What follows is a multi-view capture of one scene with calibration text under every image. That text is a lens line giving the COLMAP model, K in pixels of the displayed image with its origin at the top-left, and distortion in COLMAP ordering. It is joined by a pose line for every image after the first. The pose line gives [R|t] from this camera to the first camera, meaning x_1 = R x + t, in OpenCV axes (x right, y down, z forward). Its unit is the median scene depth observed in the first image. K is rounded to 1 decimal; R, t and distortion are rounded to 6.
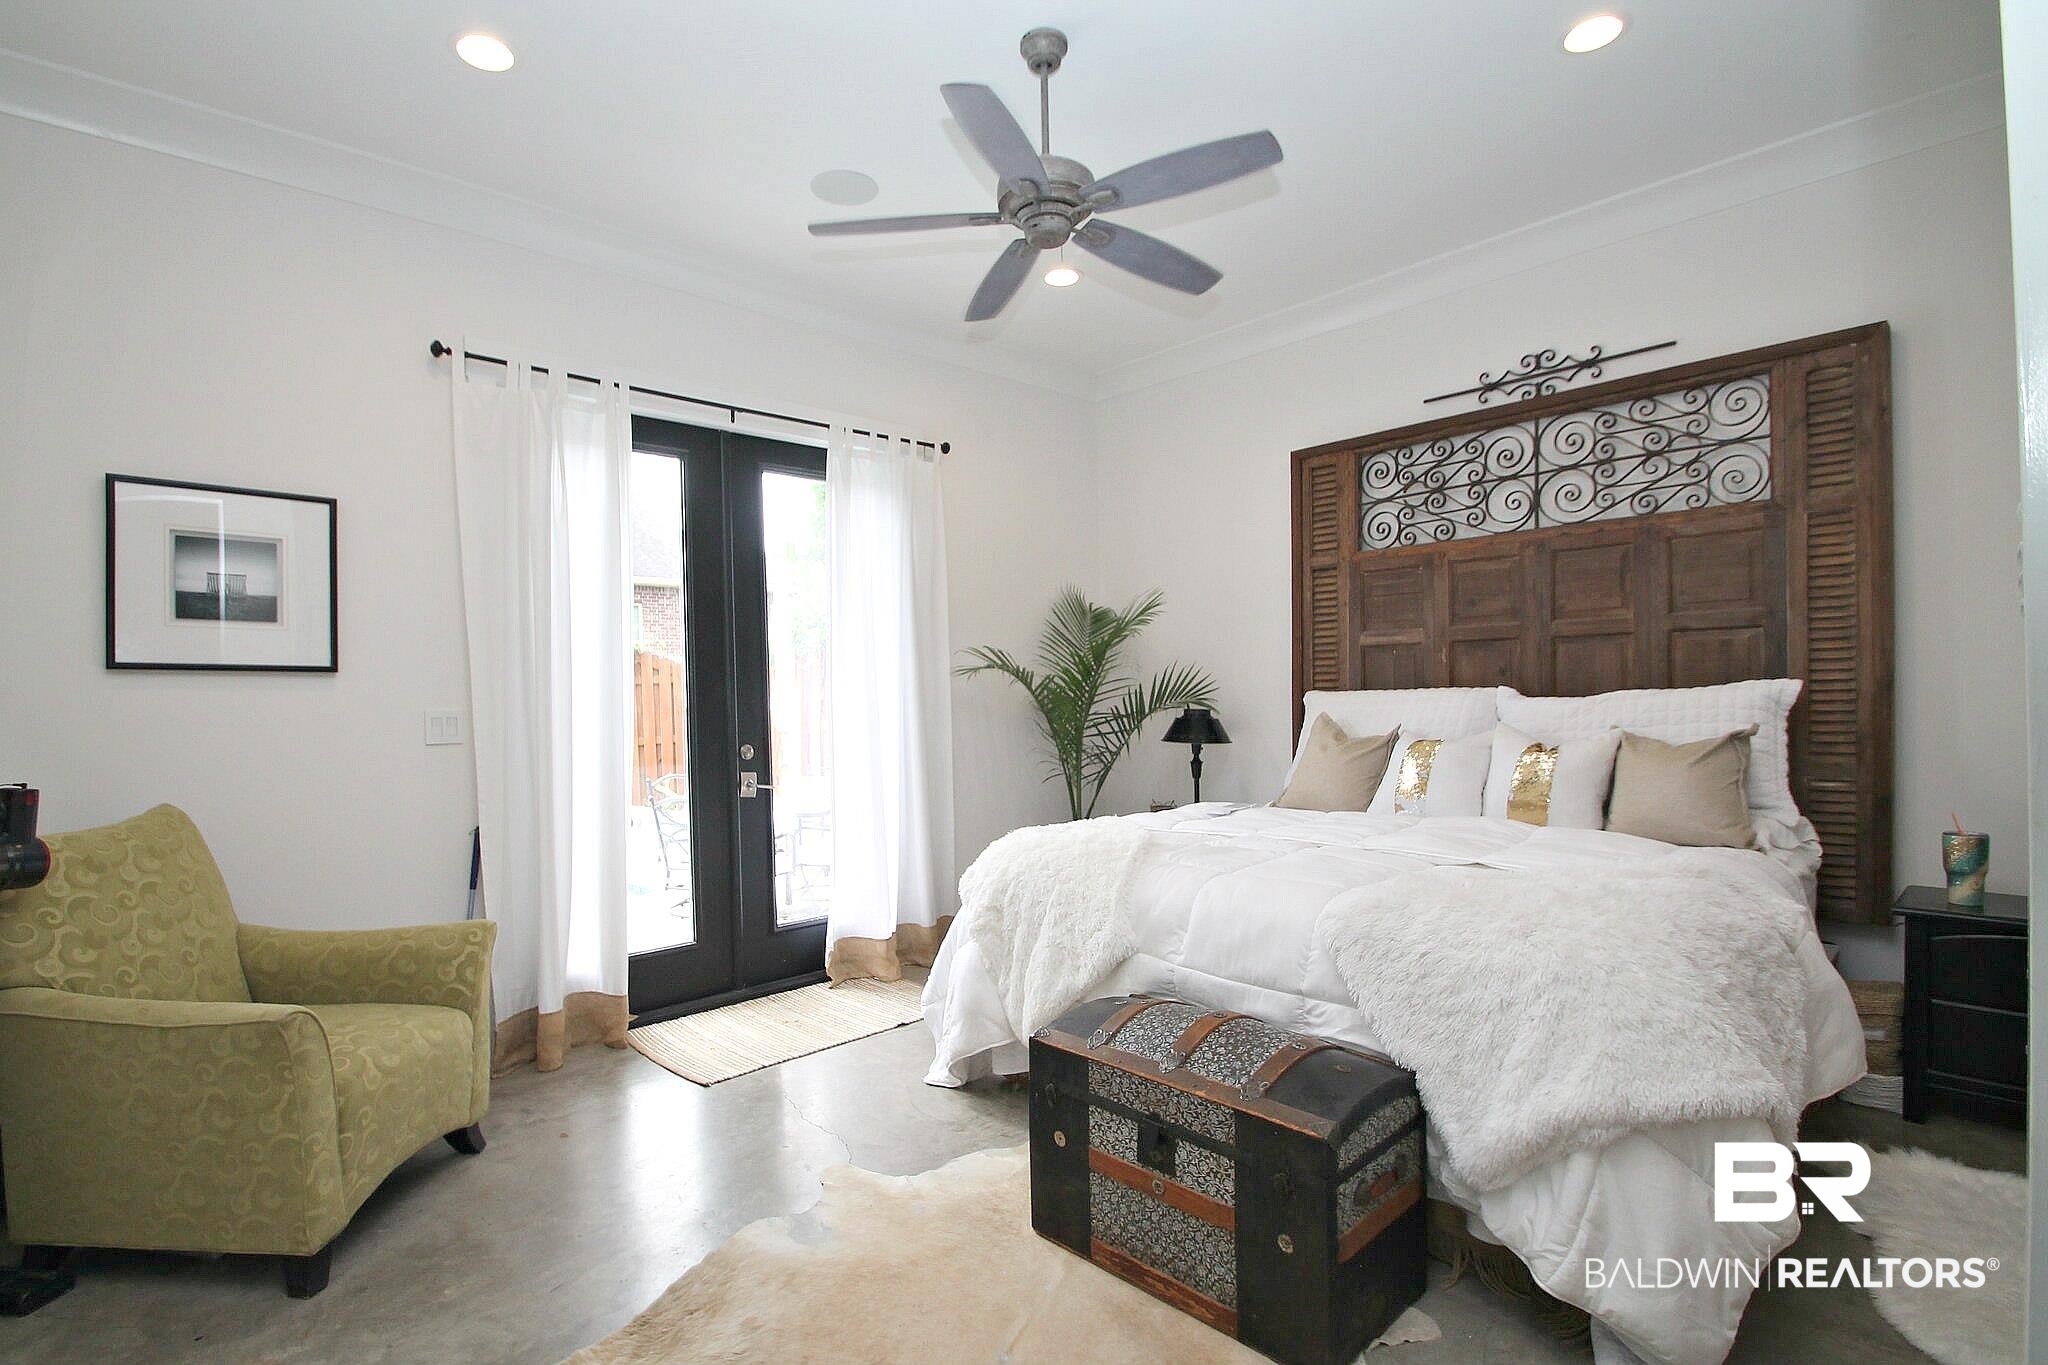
lens RADIAL K [[989.5, 0, 991.4], [0, 989.5, 702.9], [0, 0, 1]] dist [0.019146, -0.024392]
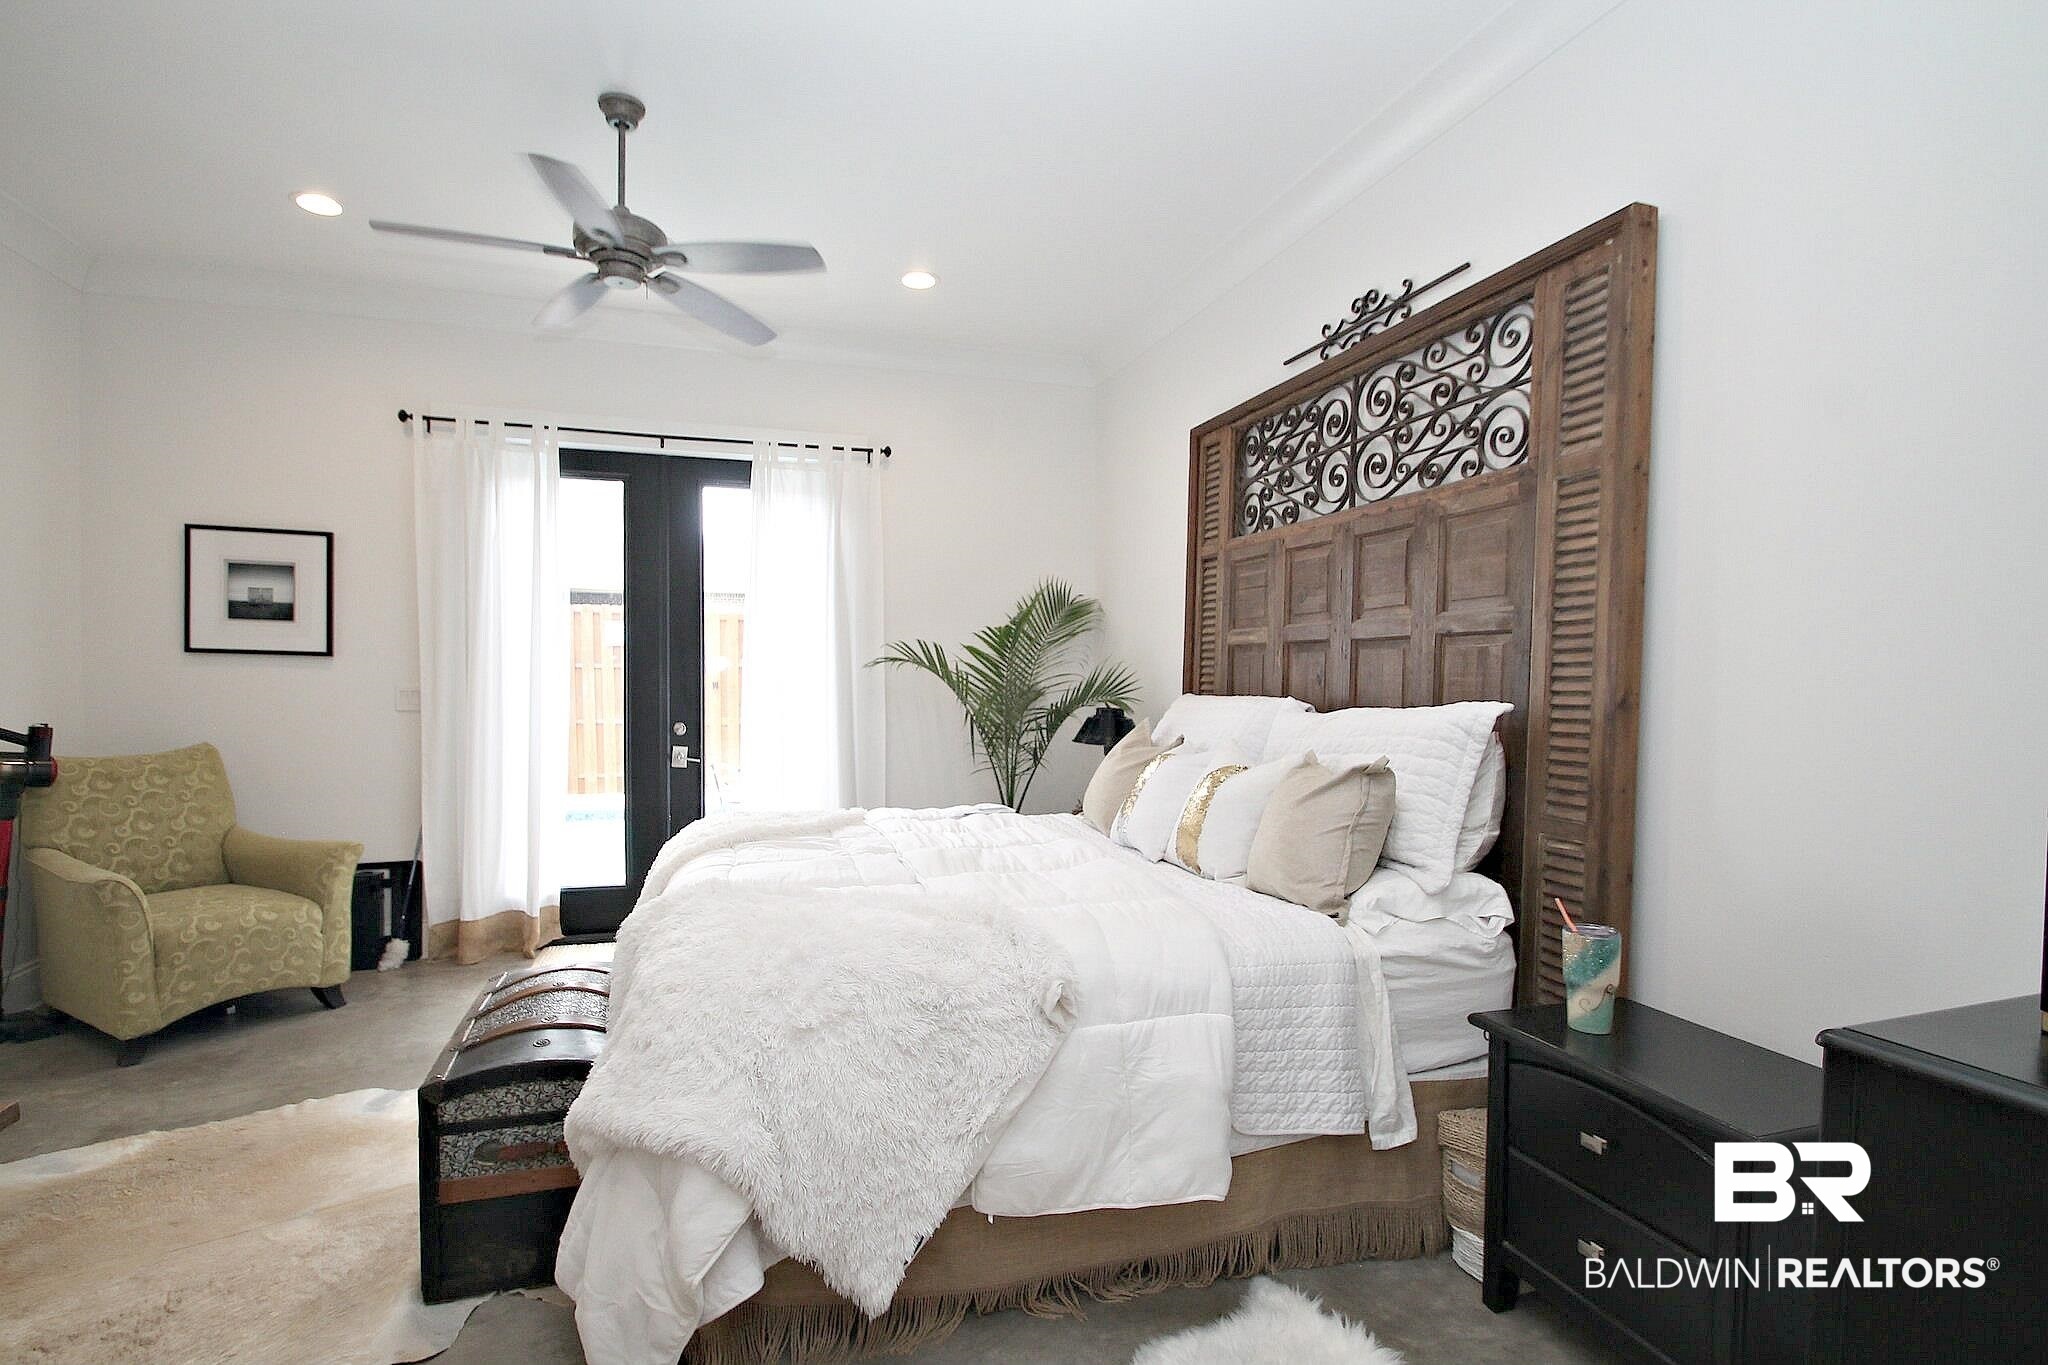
lens RADIAL K [[989.5, 0, 991.4], [0, 989.5, 702.9], [0, 0, 1]] dist [0.019146, -0.024392]
pose [[0.898458, 0.039860, -0.437247, 0.695645], [-0.031517, 0.999157, 0.026323, -0.027649], [0.437927, -0.009869, 0.898956, 0.129226]]
